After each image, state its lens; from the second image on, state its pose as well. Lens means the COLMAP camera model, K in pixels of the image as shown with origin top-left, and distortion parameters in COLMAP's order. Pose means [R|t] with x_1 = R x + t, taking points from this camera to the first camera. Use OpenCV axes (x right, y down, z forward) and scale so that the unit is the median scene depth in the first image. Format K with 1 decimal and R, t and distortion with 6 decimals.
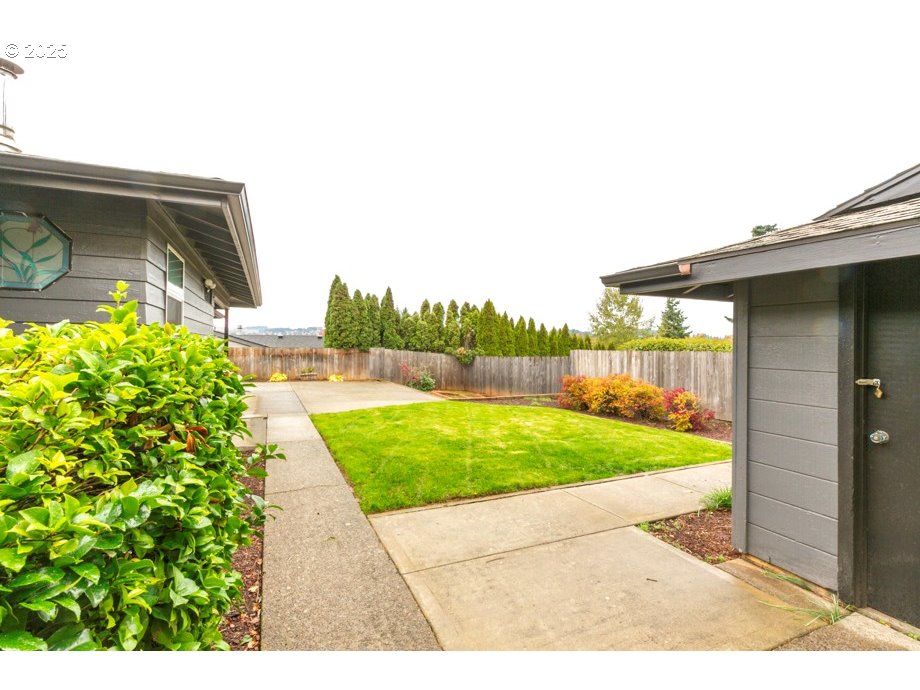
lens RADIAL K [[427.8, 0, 457.6], [0, 427.8, 341.3], [0, 0, 1]] dist [-0.024362, 0.014920]
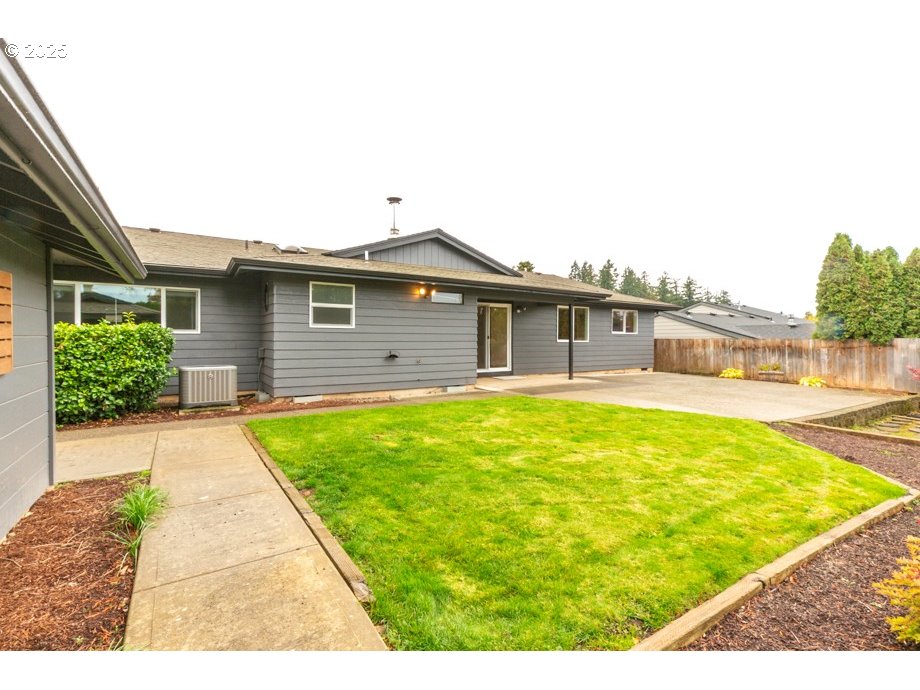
lens RADIAL K [[427.8, 0, 457.6], [0, 427.8, 341.3], [0, 0, 1]] dist [-0.024362, 0.014920]
pose [[0.171593, -0.001005, -0.985167, 0.306962], [0.003908, 0.999992, -0.000339, 0.017871], [0.985160, -0.003792, 0.171595, 0.297677]]
